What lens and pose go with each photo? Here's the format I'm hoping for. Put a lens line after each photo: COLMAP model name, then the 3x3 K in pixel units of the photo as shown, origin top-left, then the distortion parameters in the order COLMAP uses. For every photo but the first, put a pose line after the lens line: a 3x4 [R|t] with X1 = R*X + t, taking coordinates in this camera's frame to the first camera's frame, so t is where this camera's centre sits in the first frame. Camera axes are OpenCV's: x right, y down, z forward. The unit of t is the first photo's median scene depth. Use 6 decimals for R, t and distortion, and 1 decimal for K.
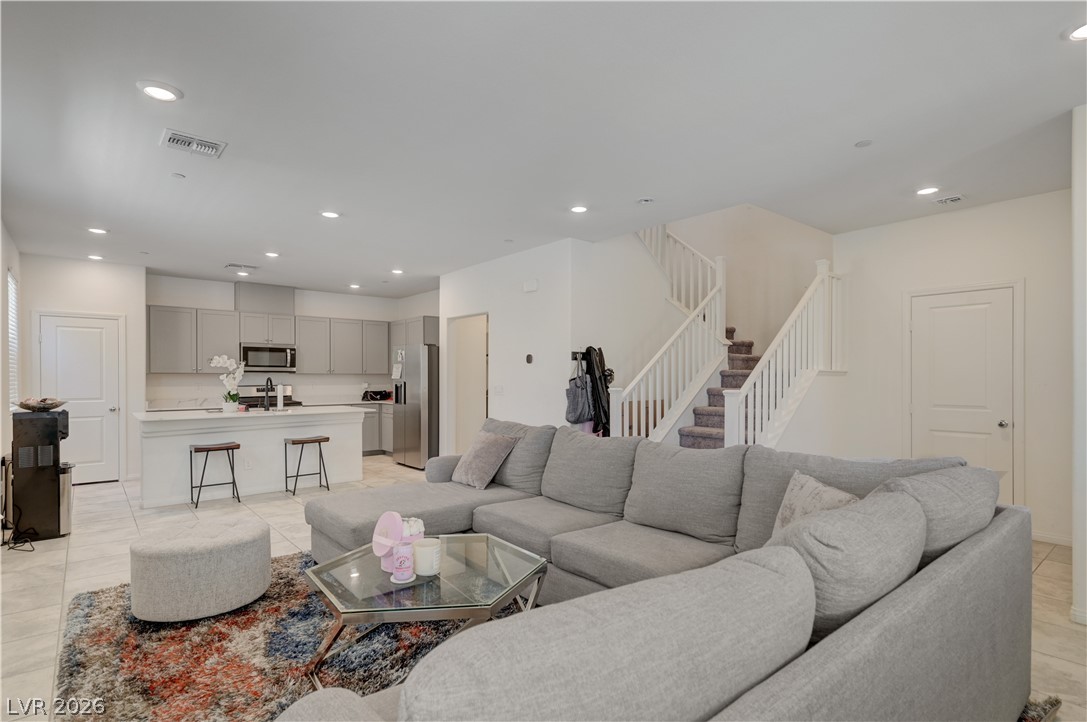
lens RADIAL K [[544.2, 0, 555.2], [0, 544.2, 382.0], [0, 0, 1]] dist [-0.000840, 0.000636]
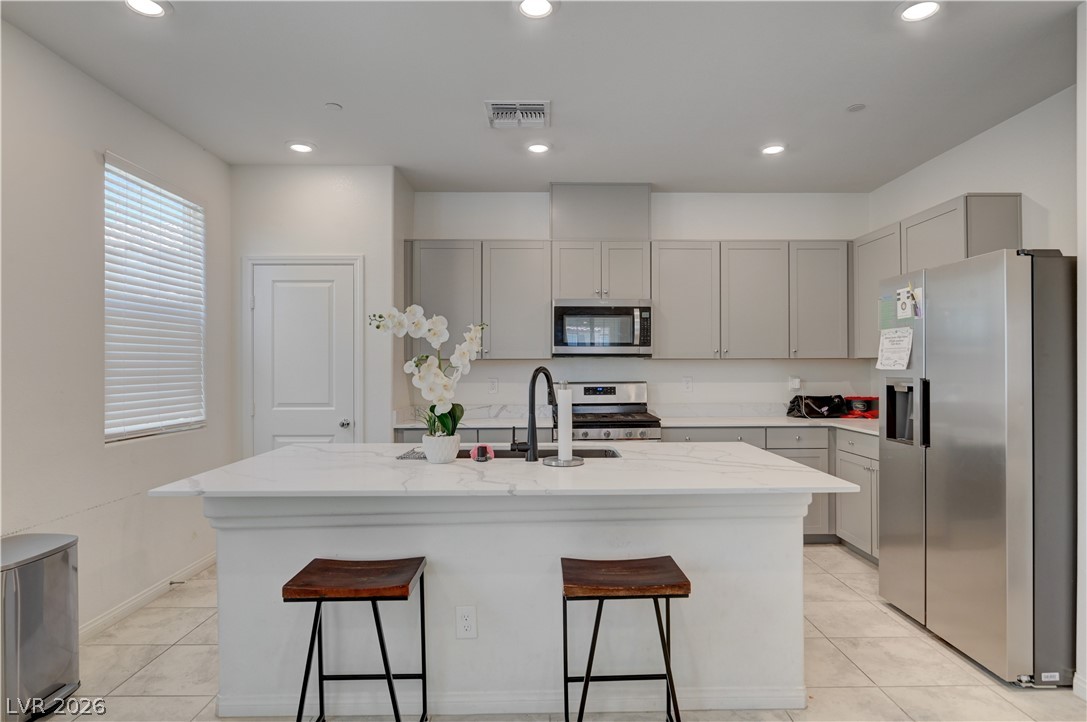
lens RADIAL K [[601.2, 0, 548.8], [0, 601.2, 365.6], [0, 0, 1]] dist [-0.003579, -0.000050]
pose [[0.764604, -0.002867, -0.644494, -0.212816], [-0.003848, 0.999952, -0.009013, -0.004387], [0.644489, 0.009371, 0.764556, 0.561840]]
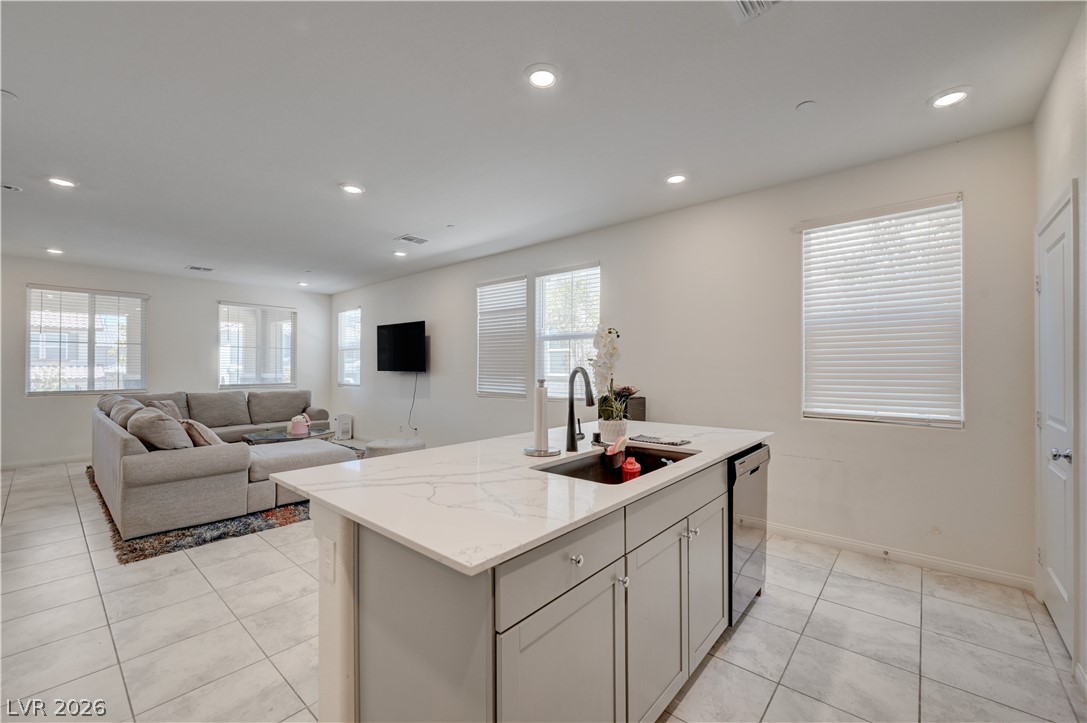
lens RADIAL K [[427.7, 0, 532.3], [0, 427.7, 362.6], [0, 0, 1]] dist [0.001434, -0.000882]
pose [[-0.988868, -0.000021, -0.148798, -0.359816], [0.000188, 0.999999, -0.001395, -0.008758], [0.148798, -0.001408, -0.988867, 1.040524]]
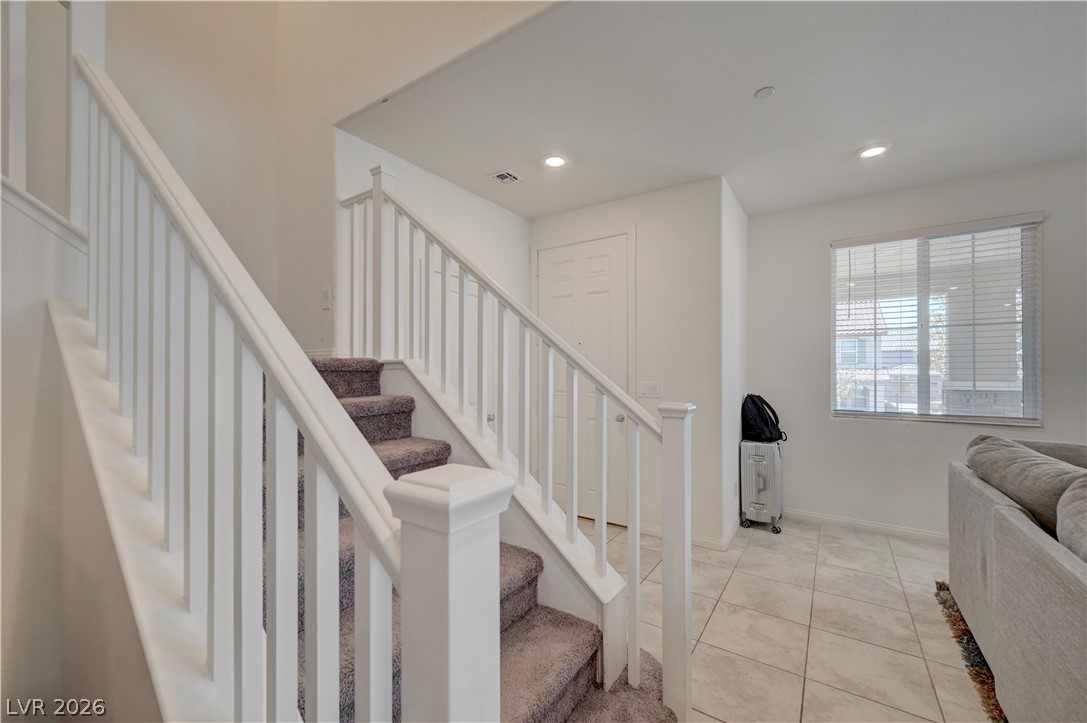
lens RADIAL K [[427.7, 0, 538.8], [0, 427.7, 369.8], [0, 0, 1]] dist [0.001434, -0.000882]
pose [[-0.257967, 0.001453, 0.966153, 0.007082], [0.009616, 0.999953, 0.001063, -0.006942], [-0.966106, 0.009565, -0.257969, 0.630444]]
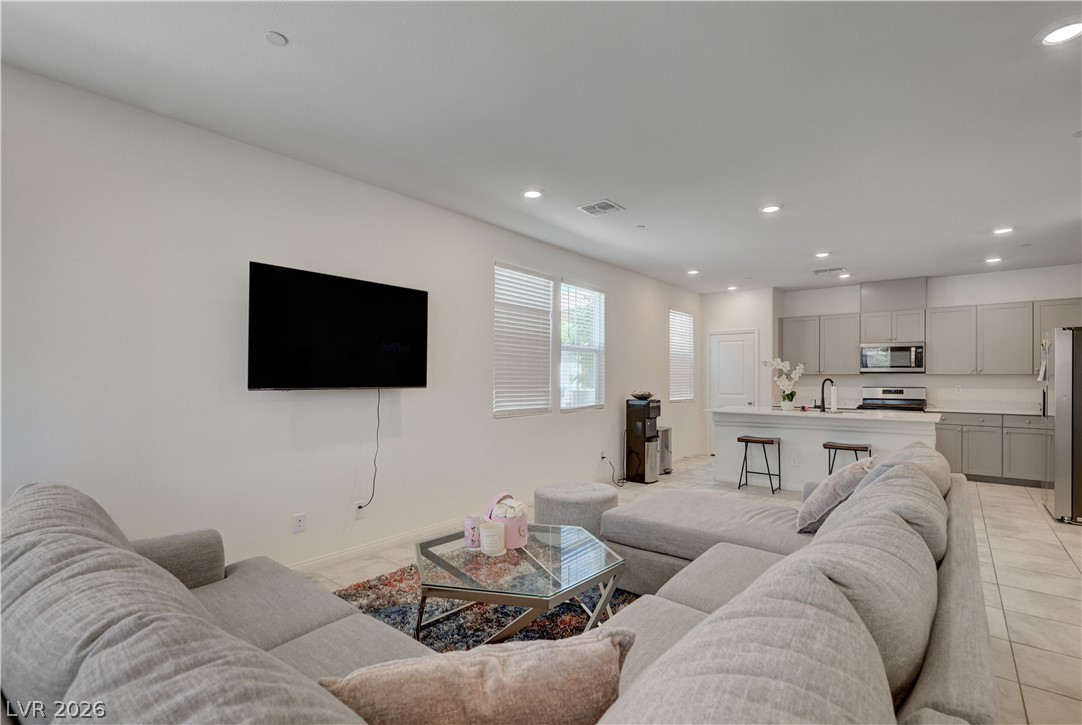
lens RADIAL K [[508.4, 0, 540.1], [0, 508.4, 372.8], [0, 0, 1]] dist [-0.004542, 0.001000]
pose [[0.174767, -0.007408, -0.984582, 0.235988], [-0.012482, 0.999875, -0.009739, -0.002429], [0.984531, 0.013992, 0.174652, 0.259709]]
